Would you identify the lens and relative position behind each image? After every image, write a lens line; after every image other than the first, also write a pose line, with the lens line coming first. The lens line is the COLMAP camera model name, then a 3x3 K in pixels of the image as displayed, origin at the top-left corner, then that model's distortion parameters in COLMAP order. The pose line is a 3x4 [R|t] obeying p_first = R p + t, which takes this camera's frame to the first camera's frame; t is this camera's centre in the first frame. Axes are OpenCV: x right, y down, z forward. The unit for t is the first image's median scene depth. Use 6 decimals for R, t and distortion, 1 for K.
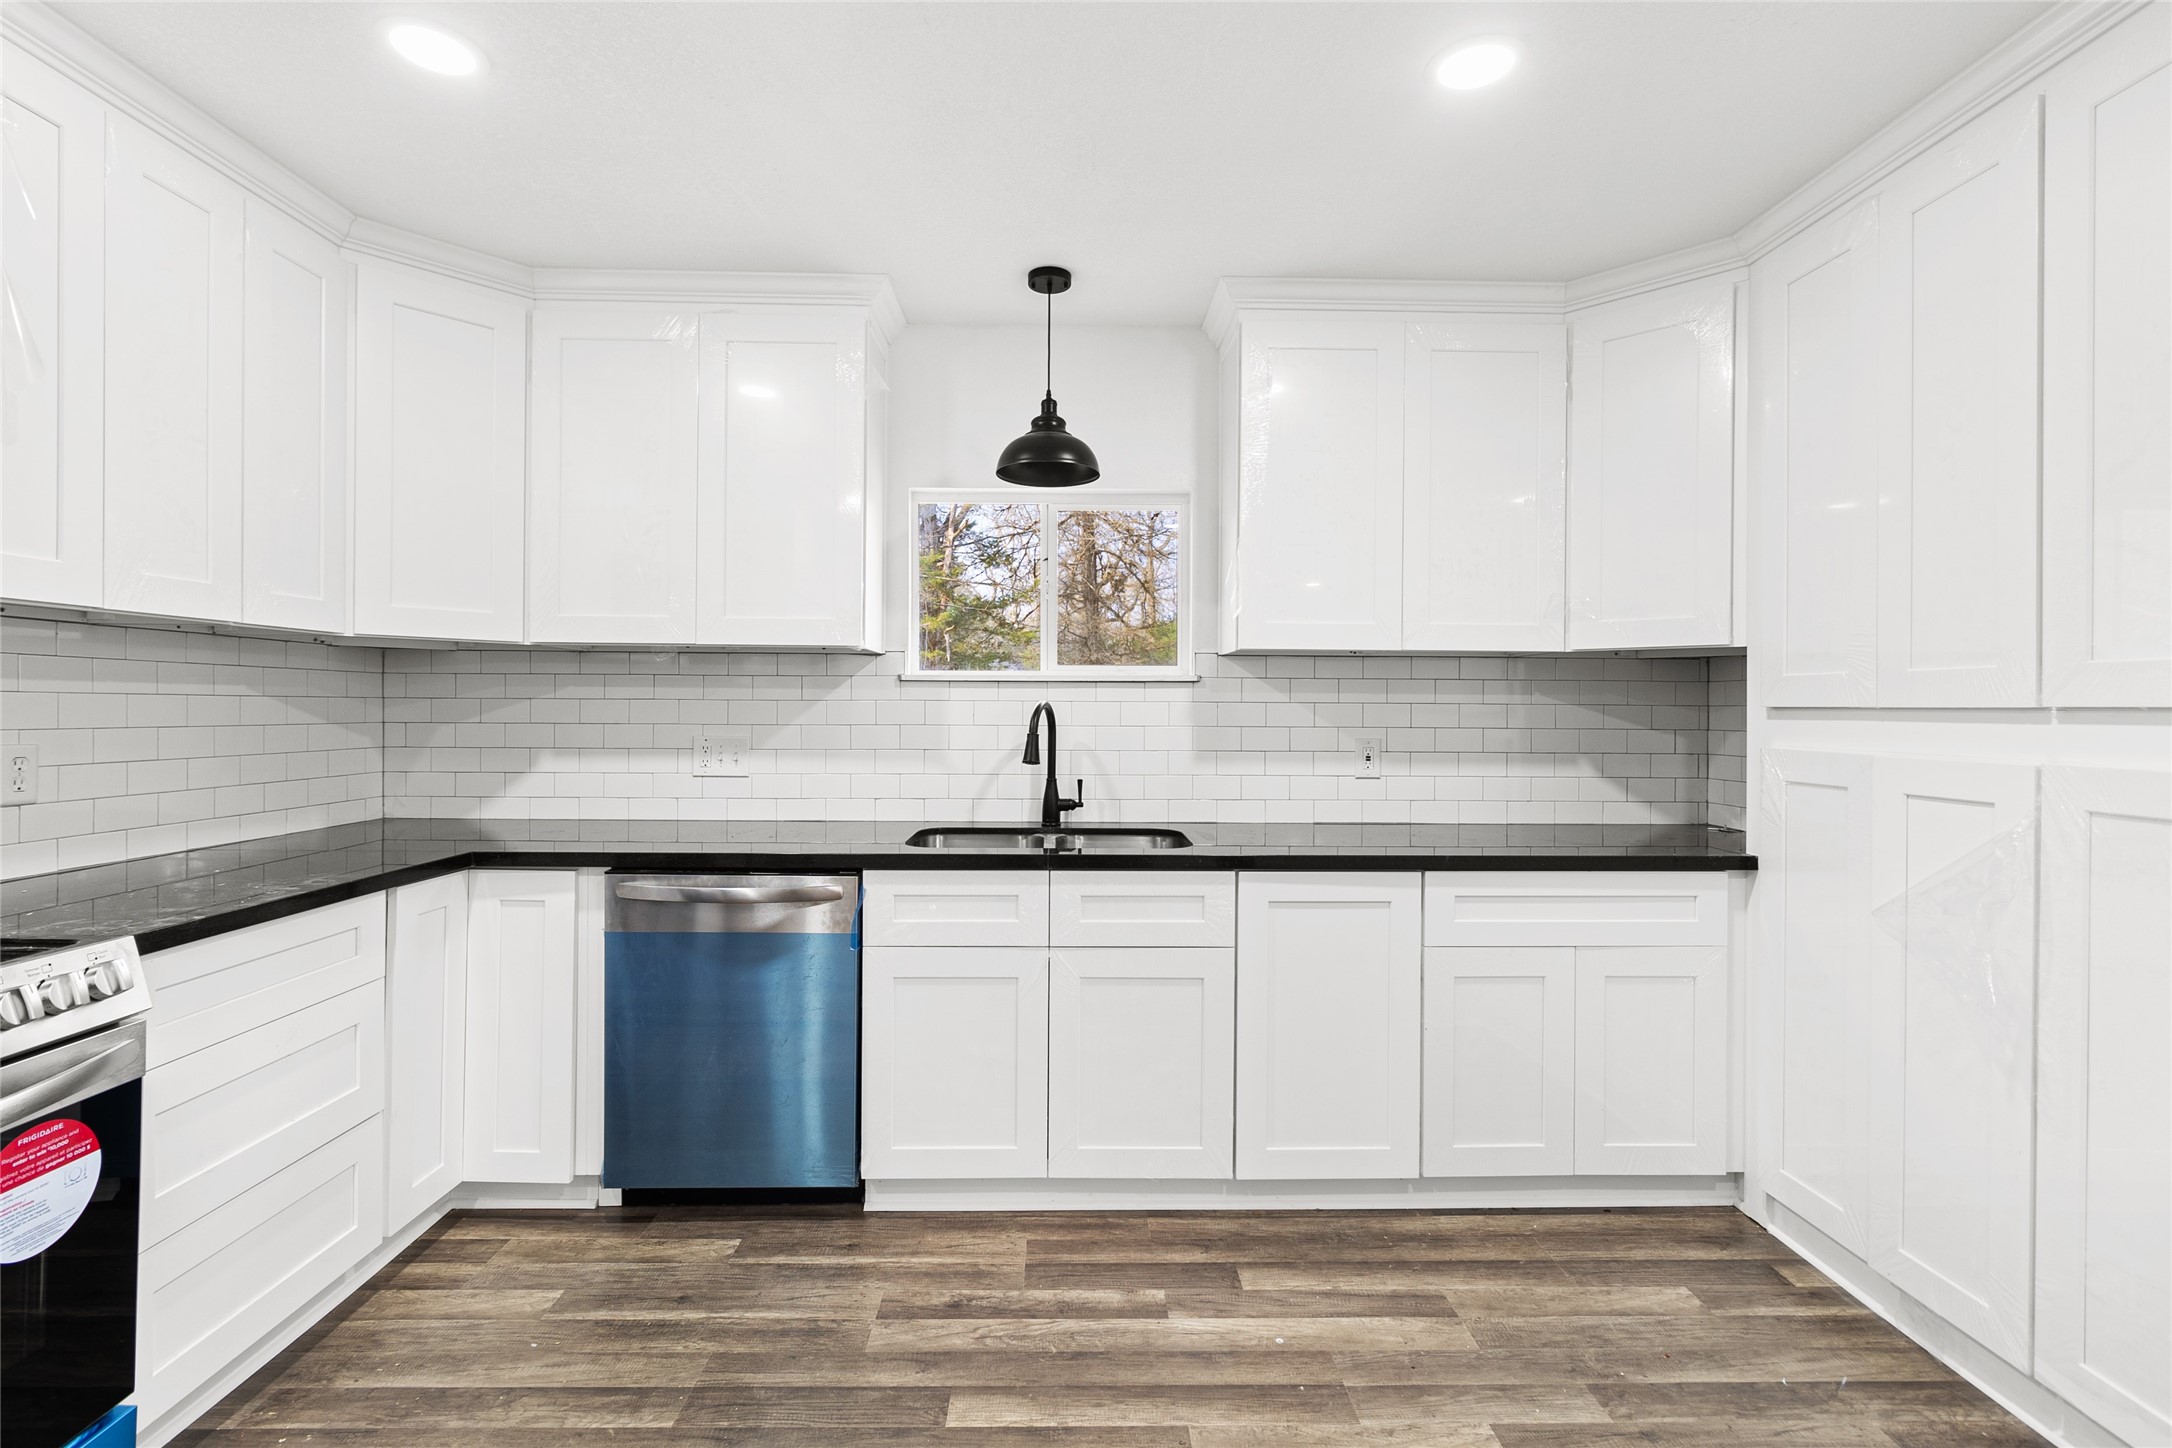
lens RADIAL K [[996.4, 0, 1078.2], [0, 996.4, 712.9], [0, 0, 1]] dist [0.002866, -0.001411]
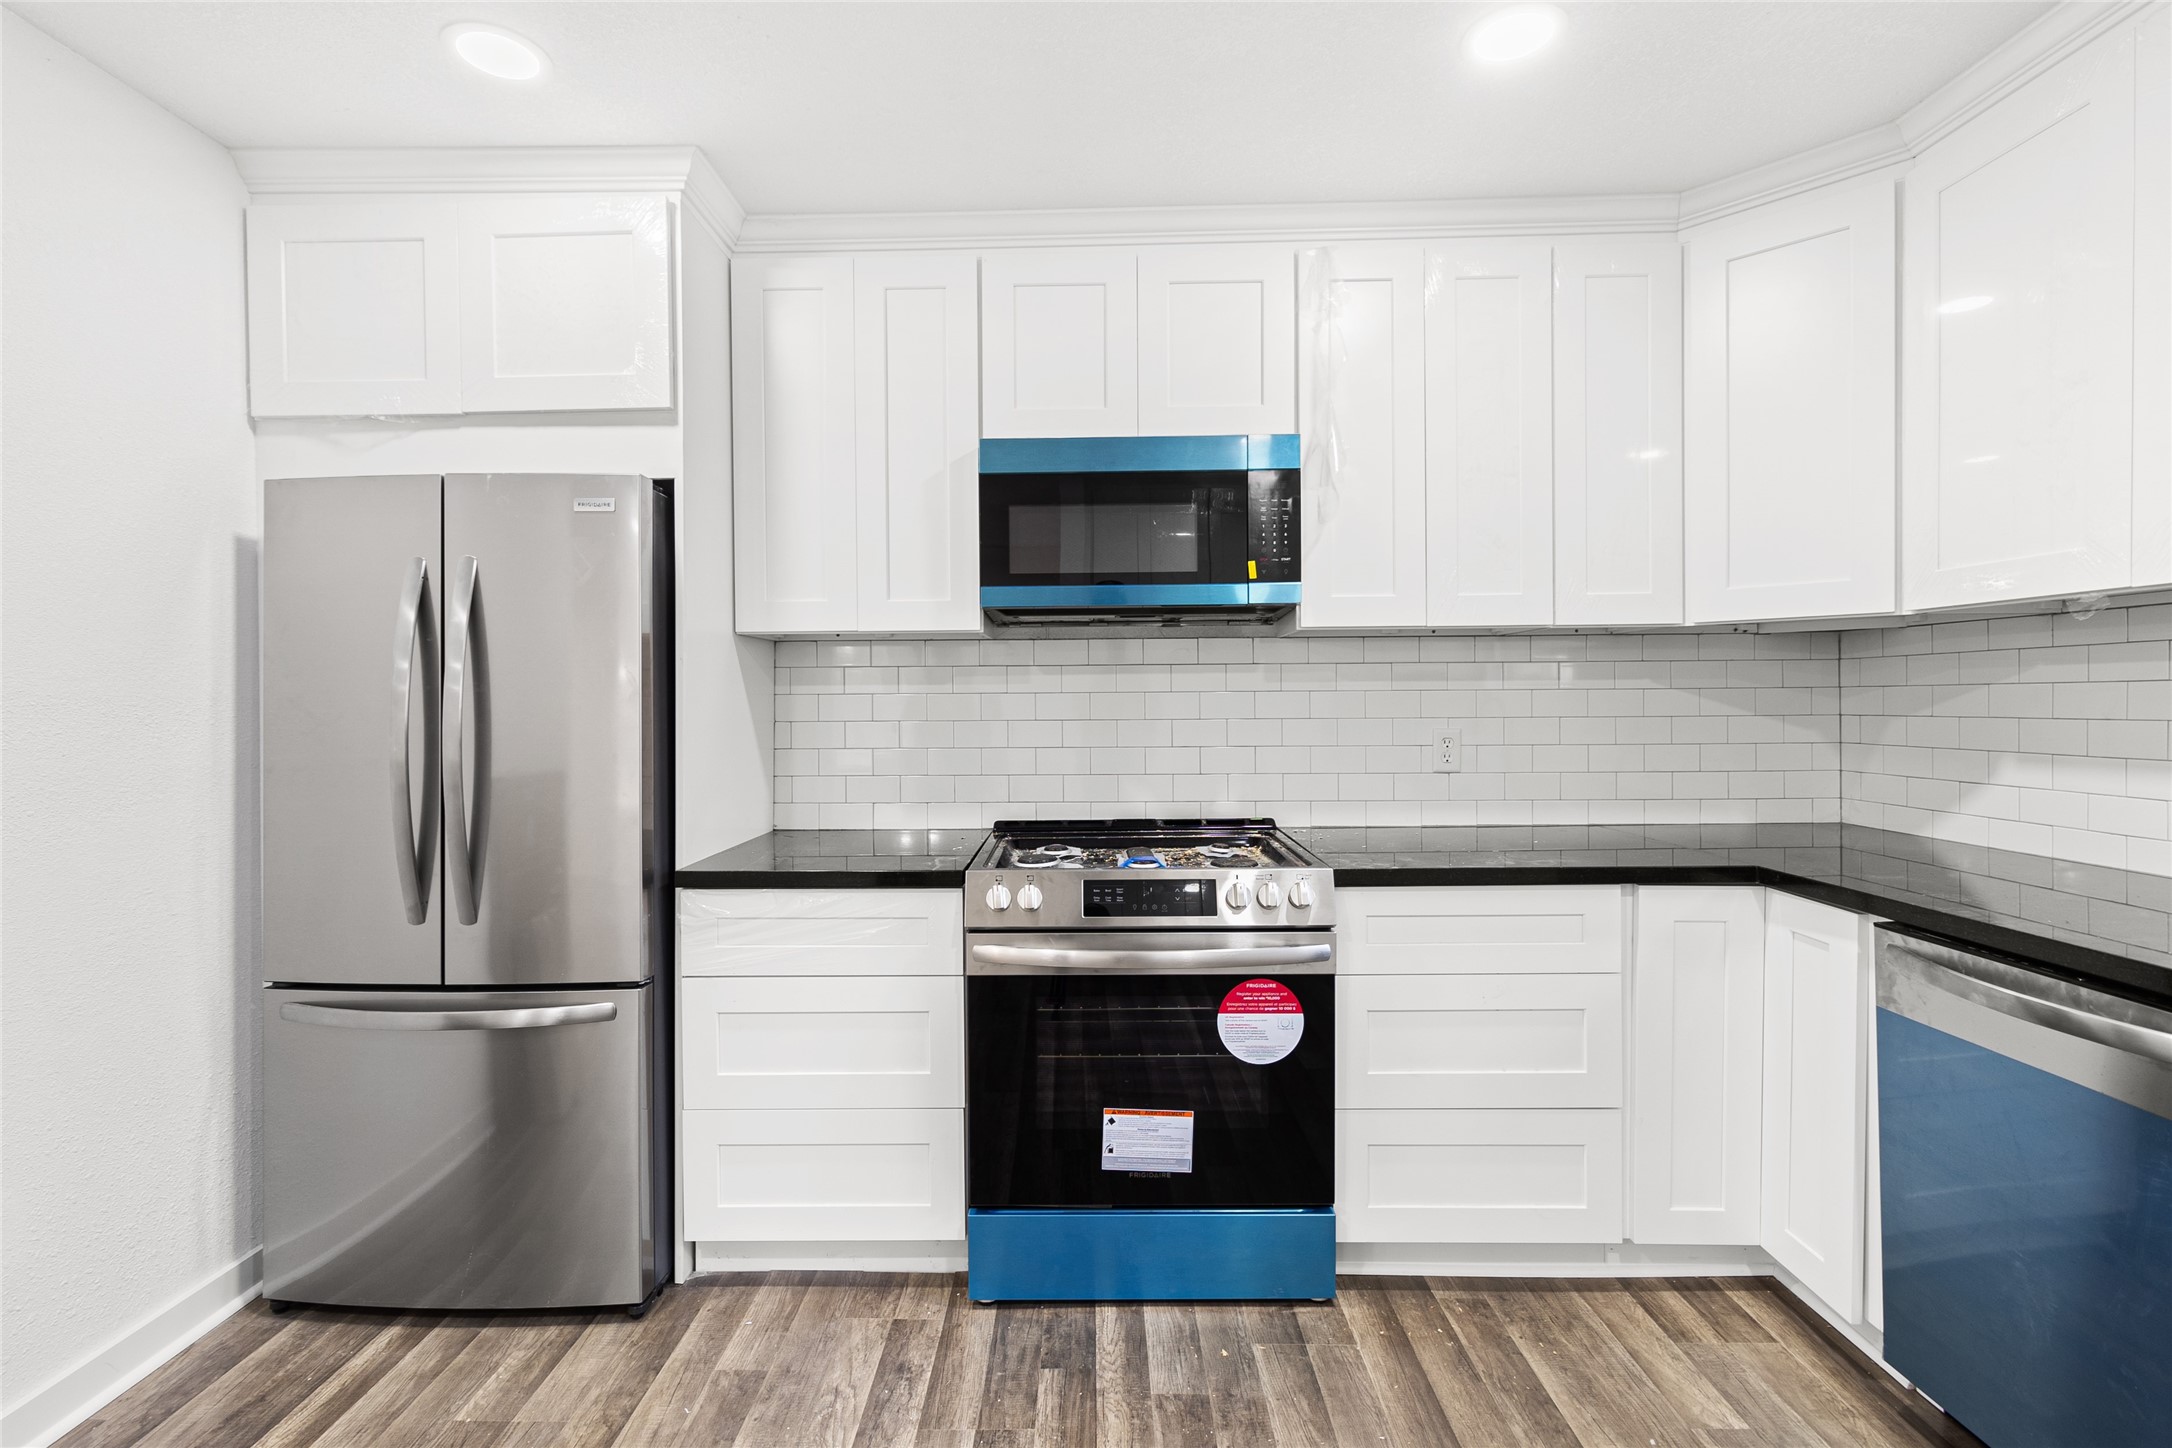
lens RADIAL K [[996.4, 0, 1078.9], [0, 996.4, 710.4], [0, 0, 1]] dist [0.002866, -0.001411]
pose [[-0.037649, 0.002794, -0.999287, 0.281039], [0.004058, 0.999988, 0.002644, 0.000477], [0.999283, -0.003955, -0.037660, 0.463877]]
